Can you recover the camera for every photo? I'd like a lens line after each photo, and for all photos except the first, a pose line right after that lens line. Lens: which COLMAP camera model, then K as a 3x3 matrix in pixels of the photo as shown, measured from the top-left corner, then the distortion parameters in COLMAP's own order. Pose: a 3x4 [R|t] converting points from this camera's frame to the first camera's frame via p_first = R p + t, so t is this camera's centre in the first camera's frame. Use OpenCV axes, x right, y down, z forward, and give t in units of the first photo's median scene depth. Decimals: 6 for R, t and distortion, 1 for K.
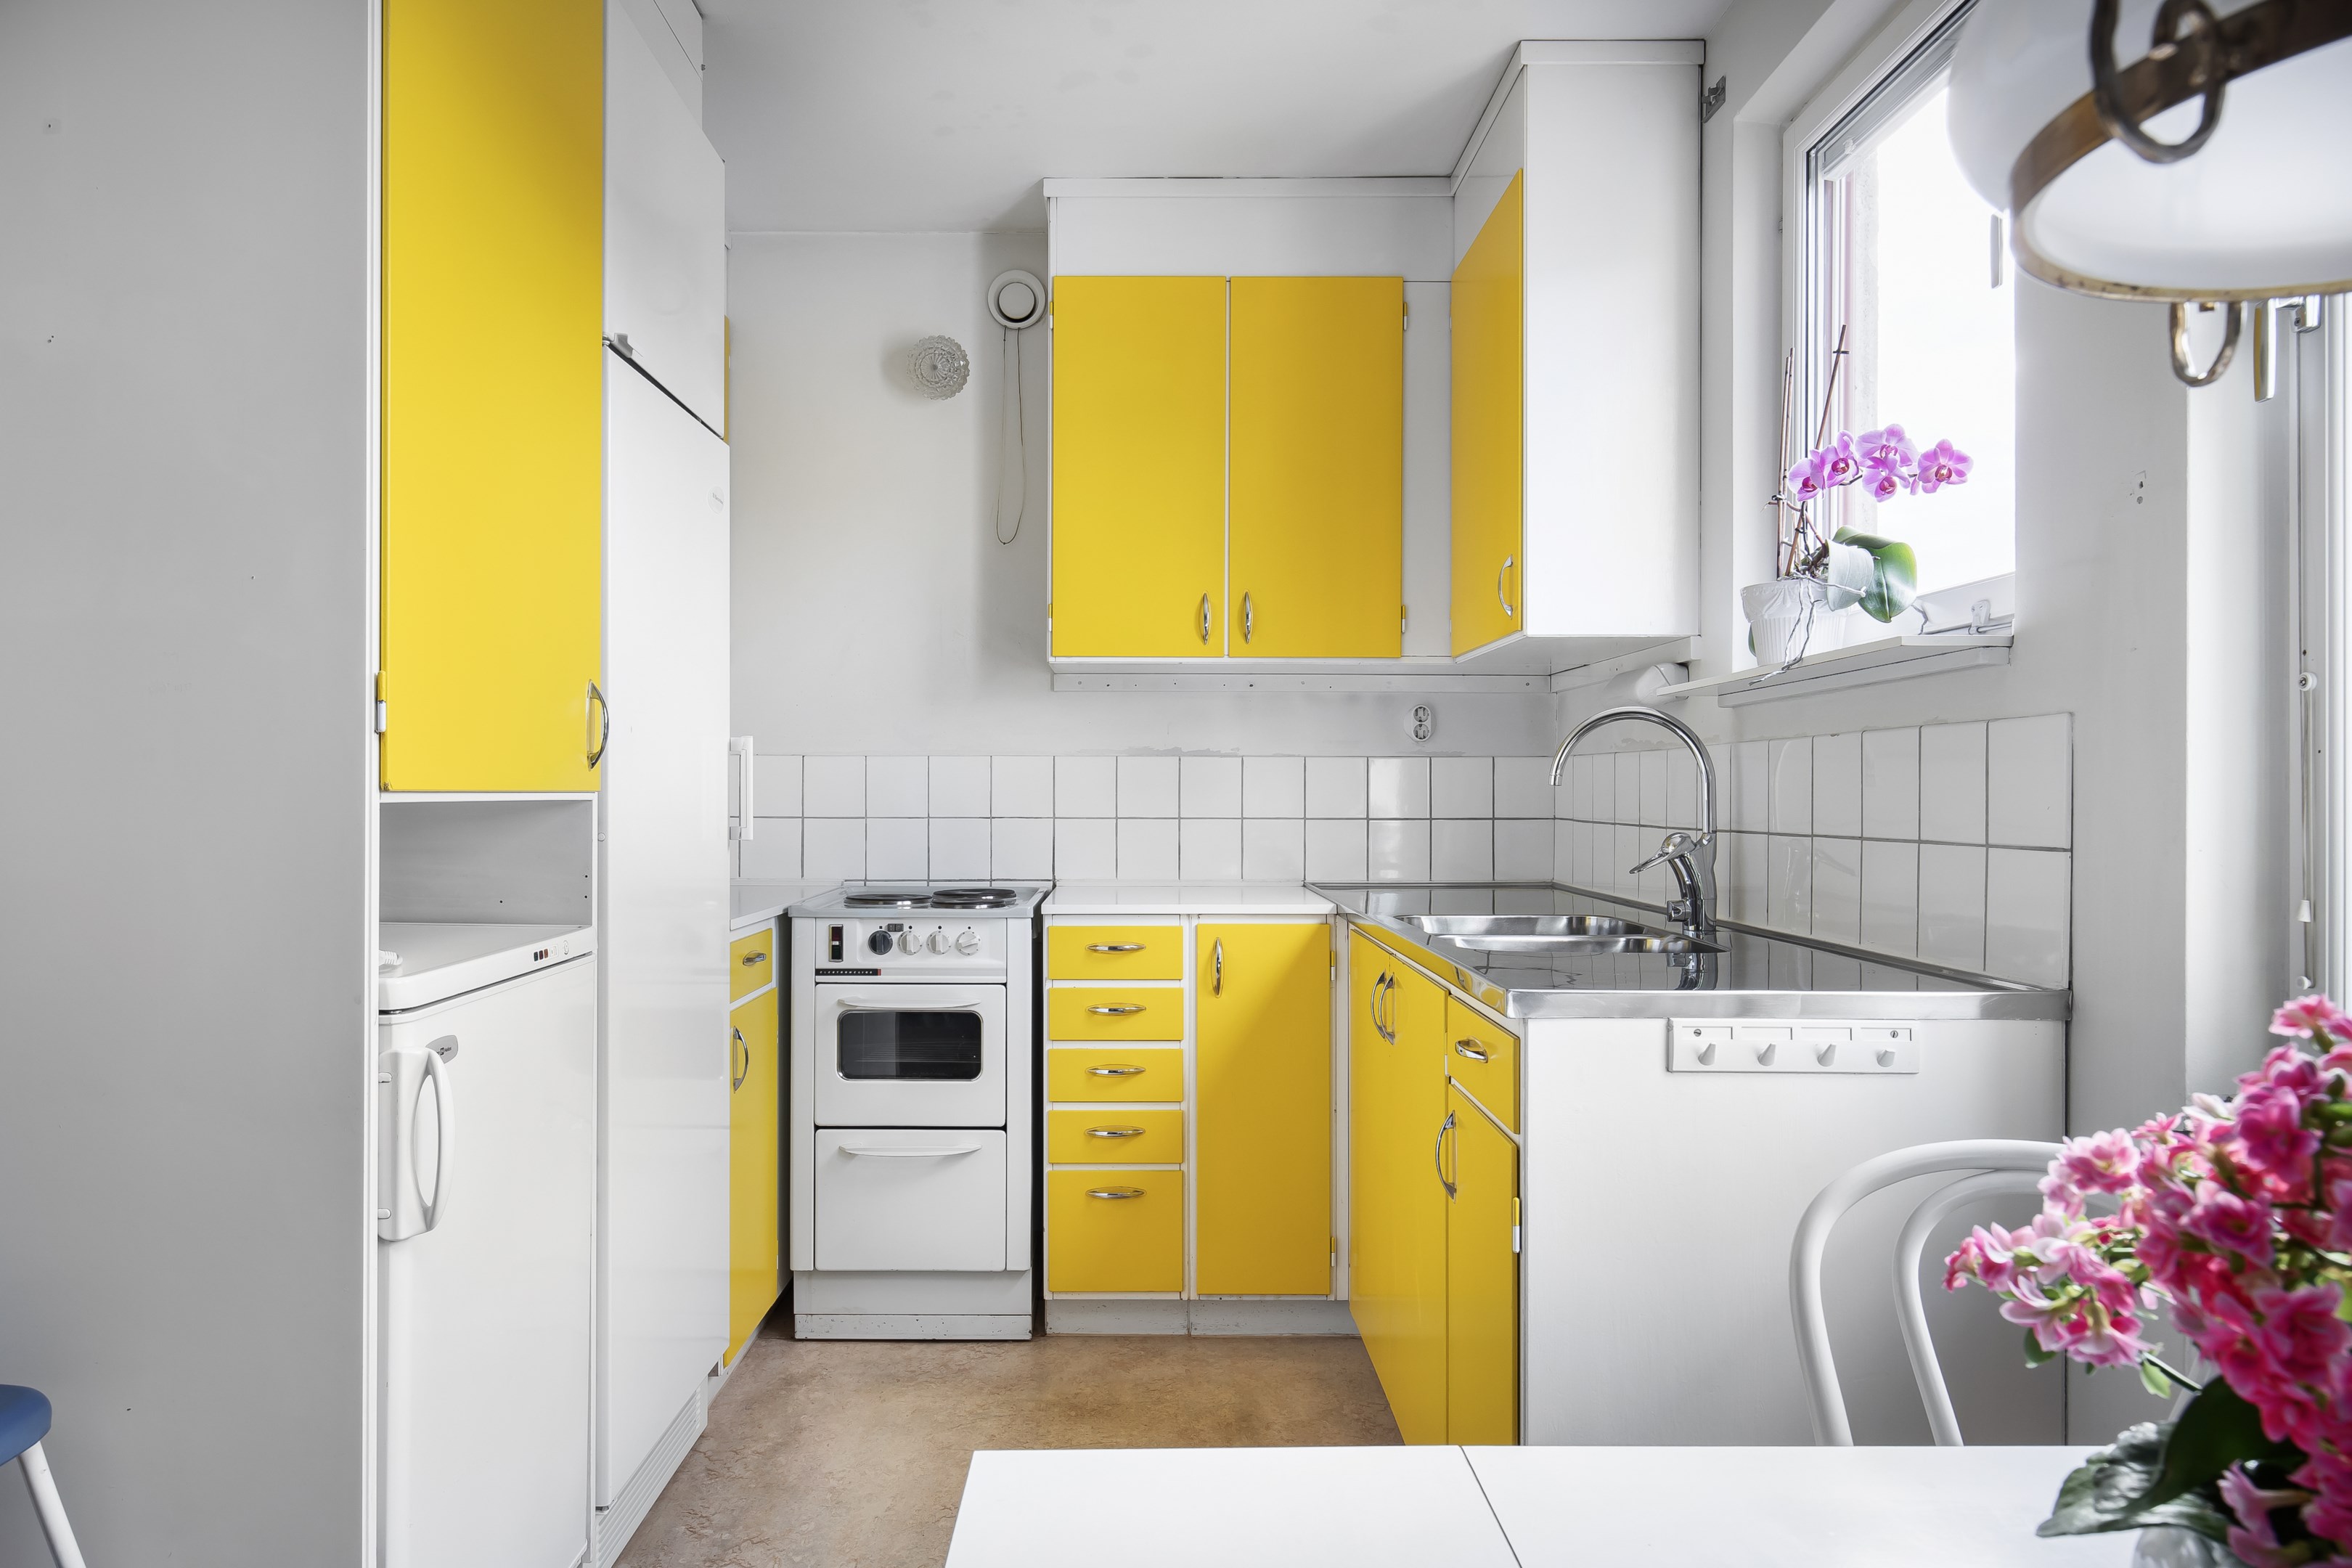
lens RADIAL K [[1484.1, 0, 1176.0], [0, 1484.1, 784.0], [0, 0, 1]] dist [0.050008, -0.000130]
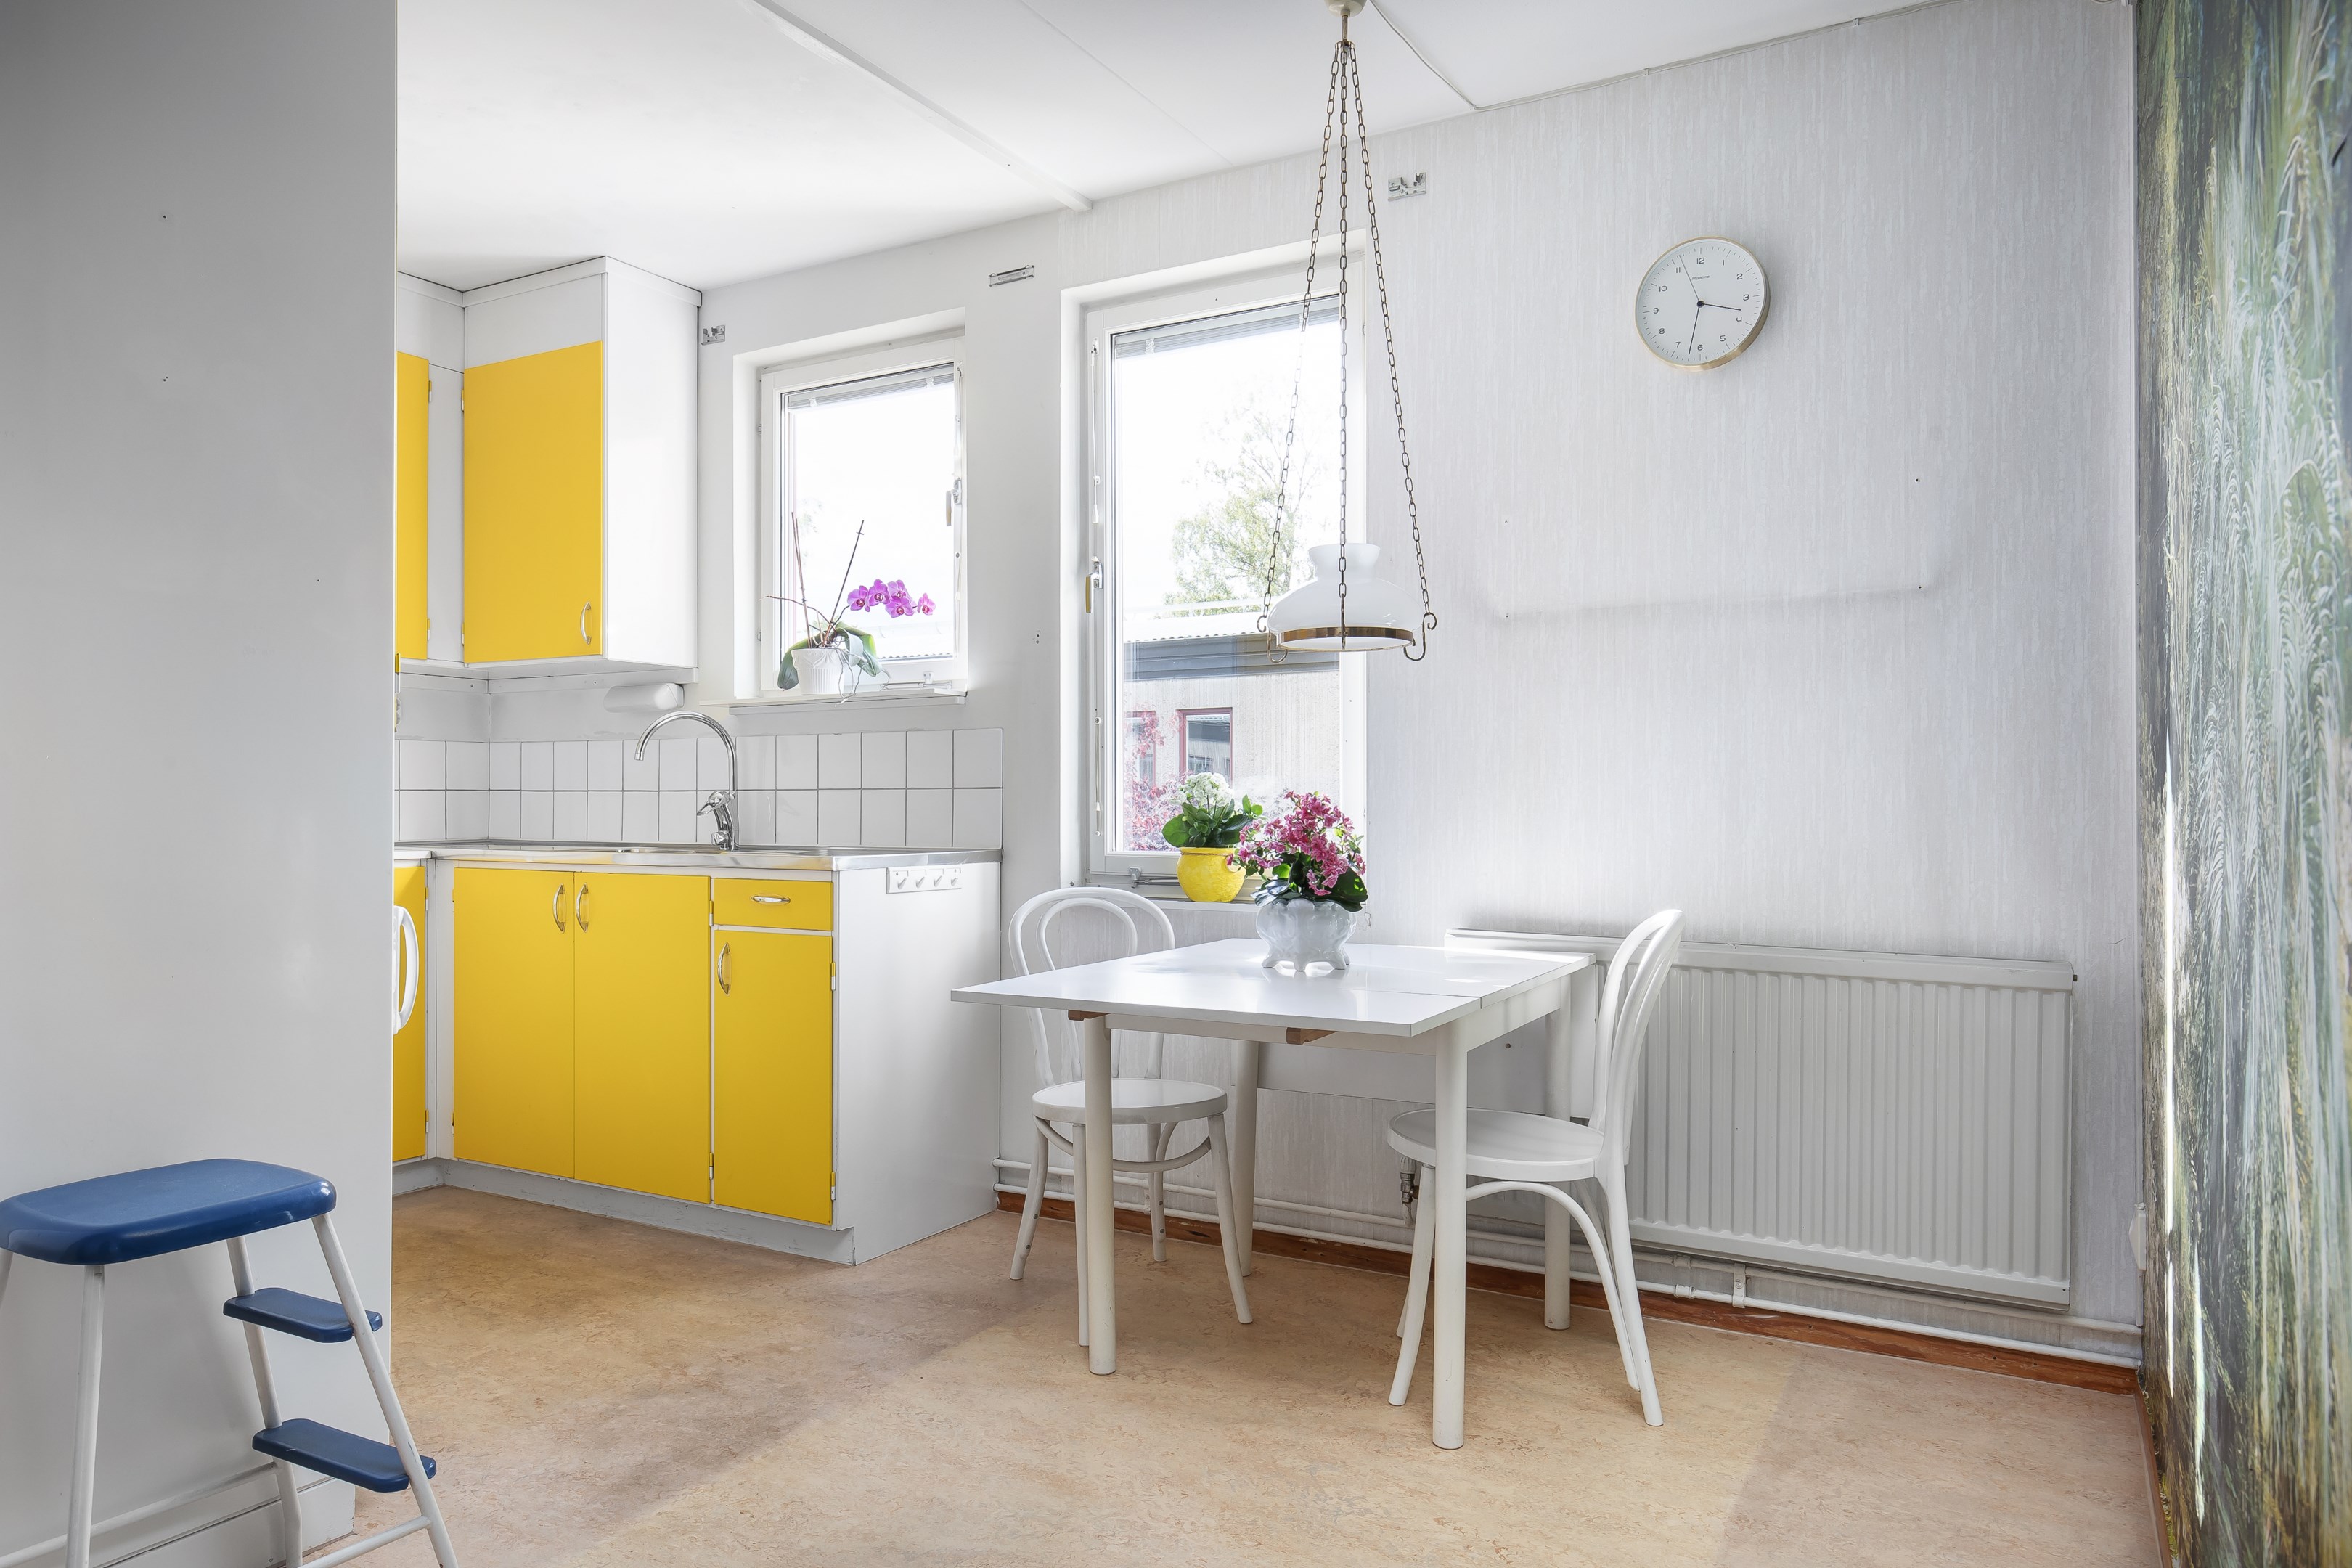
lens RADIAL K [[1533.7, 0, 1176.0], [0, 1533.7, 784.0], [0, 0, 1]] dist [0.003809, -0.000281]
pose [[0.519399, 0.013385, 0.854427, -0.801136], [-0.005042, 0.999908, -0.012599, 0.041583], [-0.854517, 0.002236, 0.519419, -0.276501]]
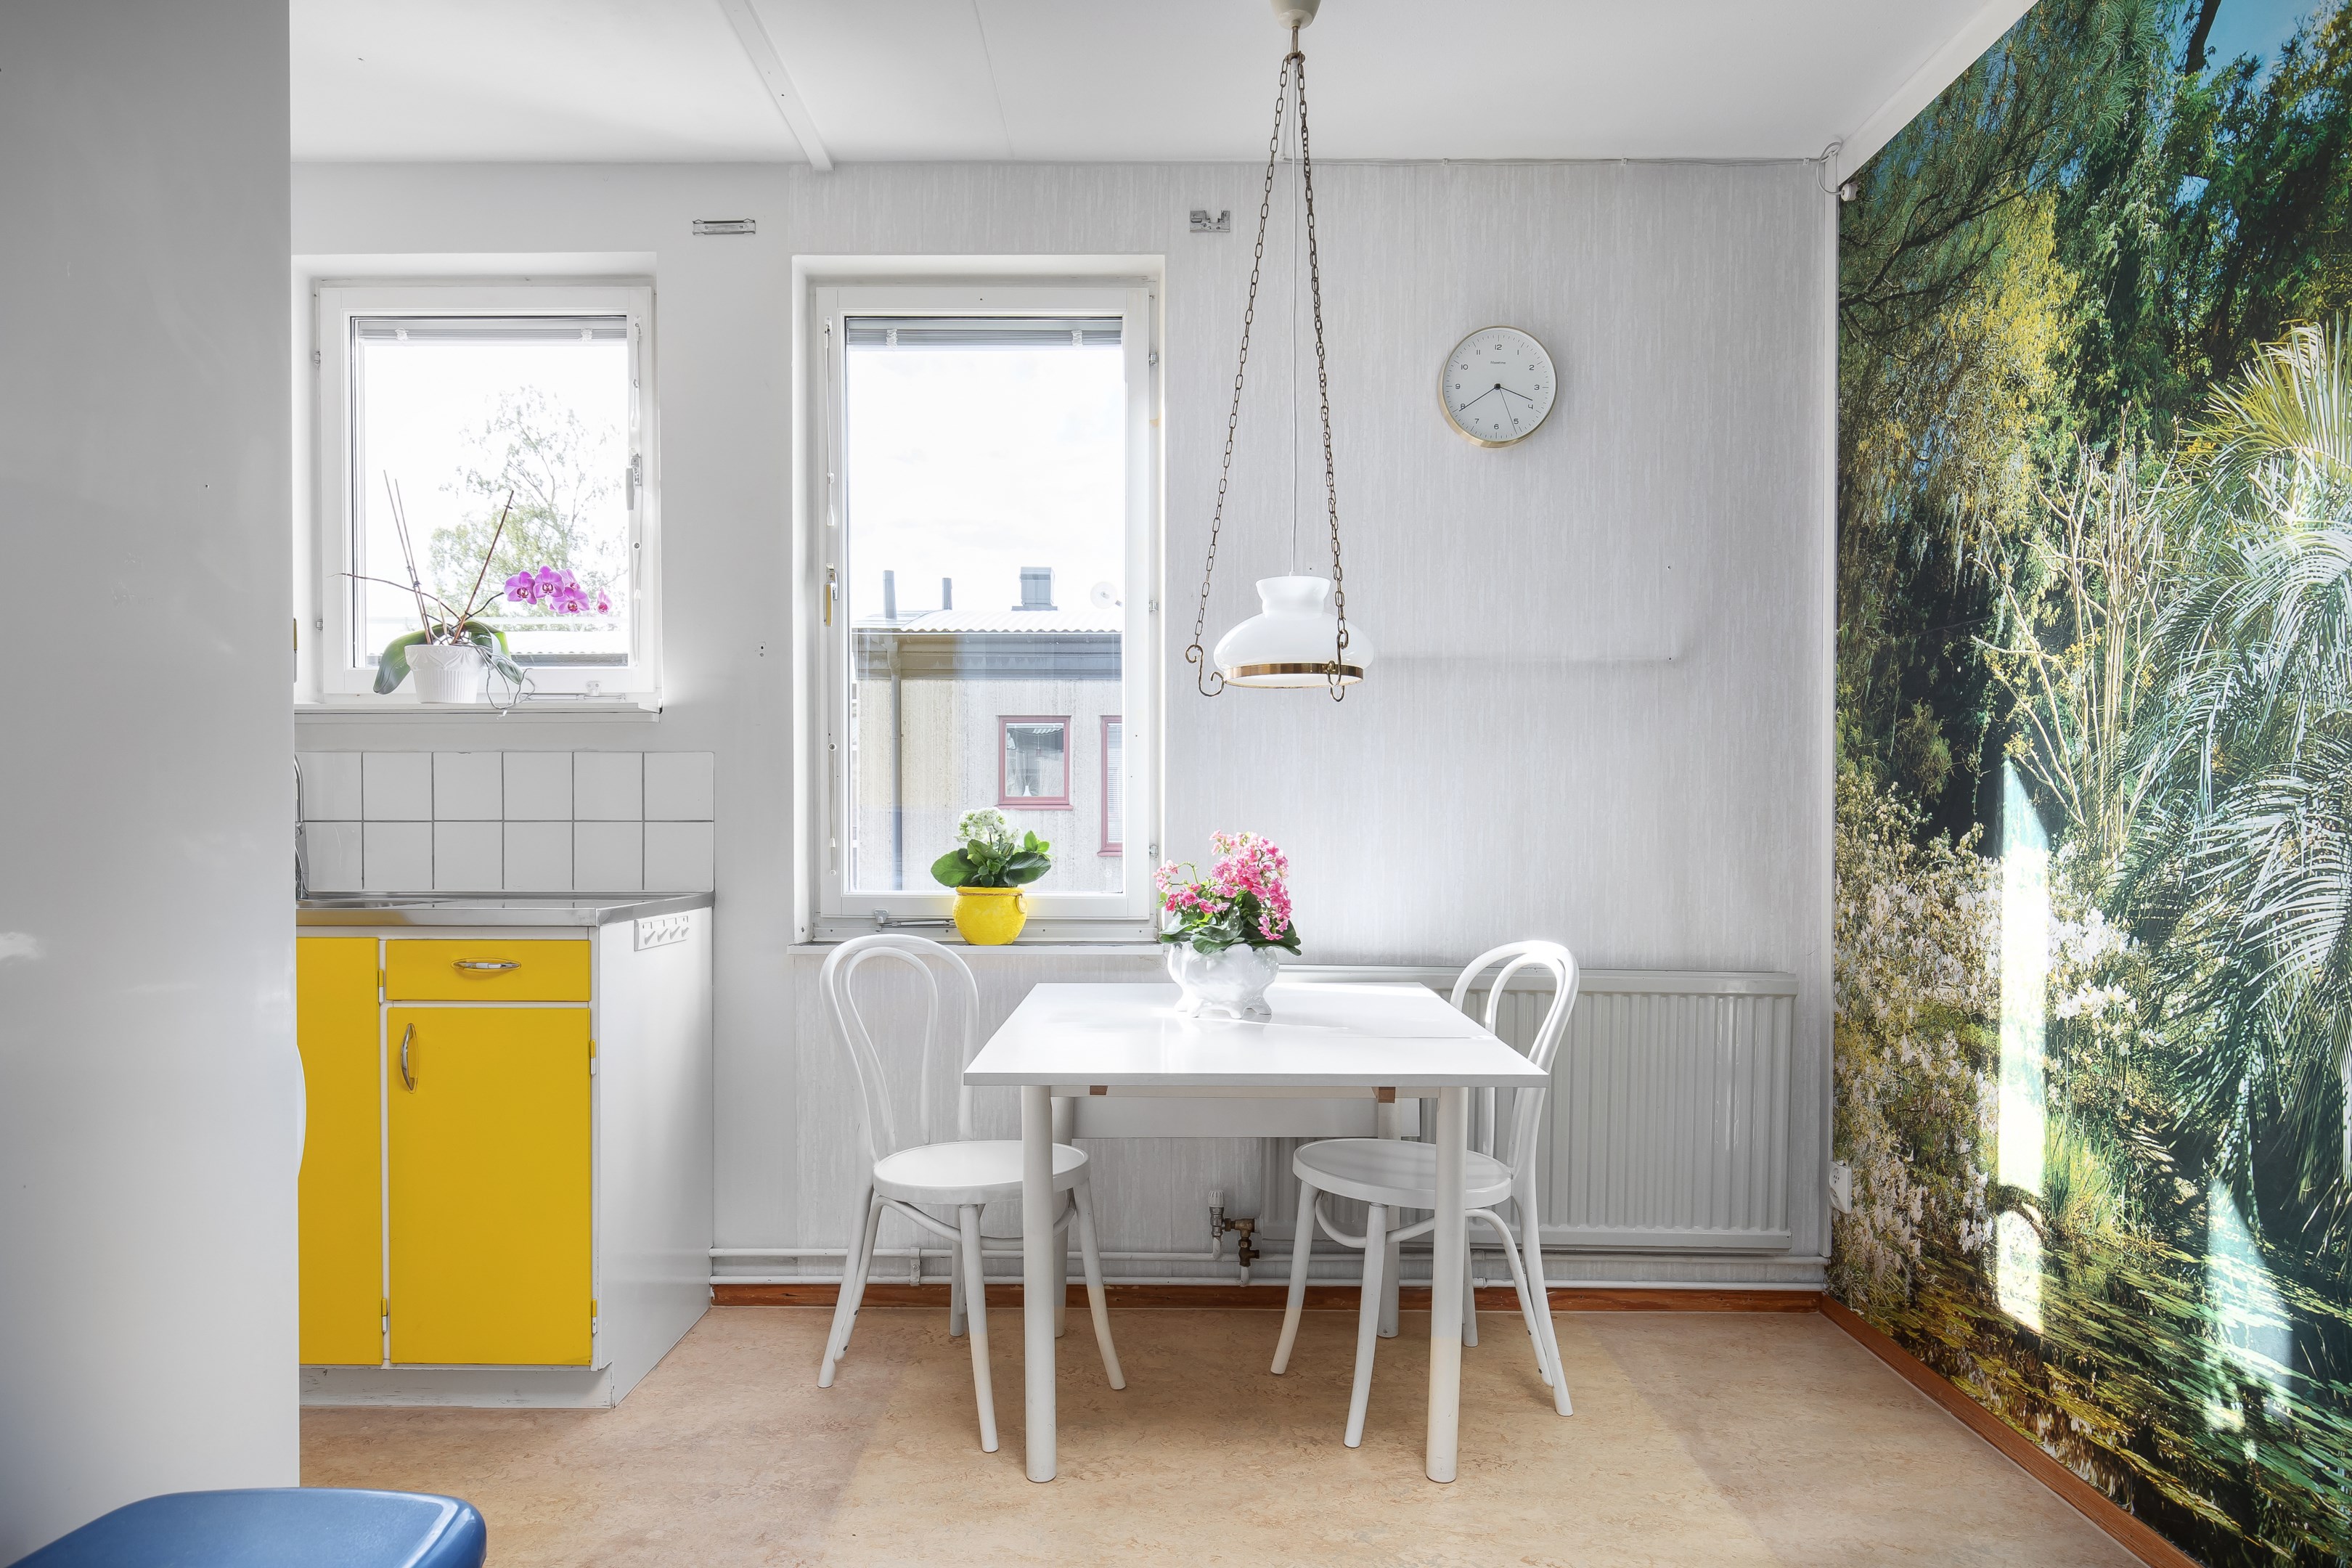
lens RADIAL K [[1390.1, 0, 1178.8], [0, 1390.1, 841.2], [0, 0, 1]] dist [0.003264, 0.000625]
pose [[0.032291, -0.008440, 0.999443, -0.773607], [-0.007823, 0.999932, 0.008697, 0.031050], [-0.999448, -0.008100, 0.032223, 0.209715]]
